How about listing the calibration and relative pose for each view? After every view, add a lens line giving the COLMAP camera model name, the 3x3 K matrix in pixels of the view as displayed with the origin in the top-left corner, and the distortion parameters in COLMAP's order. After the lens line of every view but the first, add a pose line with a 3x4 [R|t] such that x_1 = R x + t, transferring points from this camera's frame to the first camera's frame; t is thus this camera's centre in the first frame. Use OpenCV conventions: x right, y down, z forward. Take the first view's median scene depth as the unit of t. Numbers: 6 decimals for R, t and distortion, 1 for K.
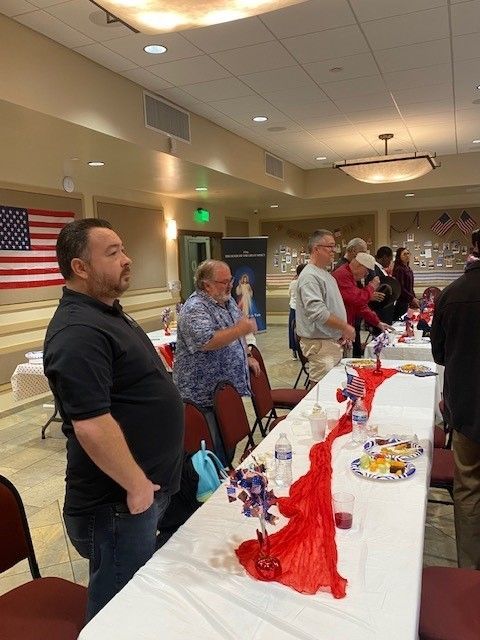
lens RADIAL K [[547.8, 0, 240.0], [0, 547.8, 320.0], [0, 0, 1]] dist [0.113245, -0.219986]
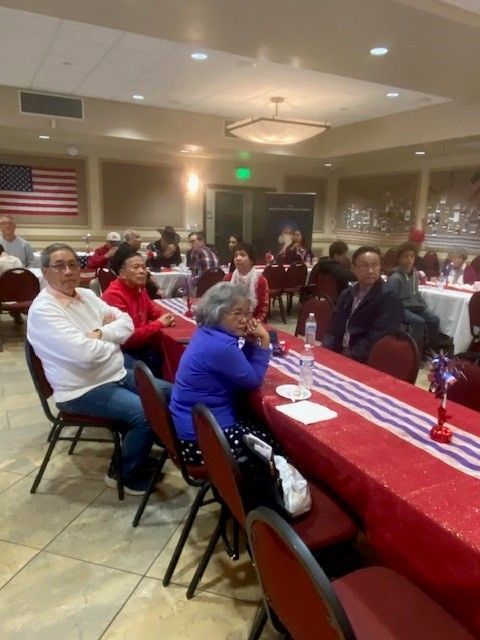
lens RADIAL K [[497.8, 0, 249.2], [0, 497.8, 331.6], [0, 0, 1]] dist [0.046686, -0.008597]
pose [[0.777449, 0.199361, -0.596514, 1.065392], [-0.127280, 0.978680, 0.161197, -0.039700], [0.615933, -0.049398, 0.786248, 0.180838]]
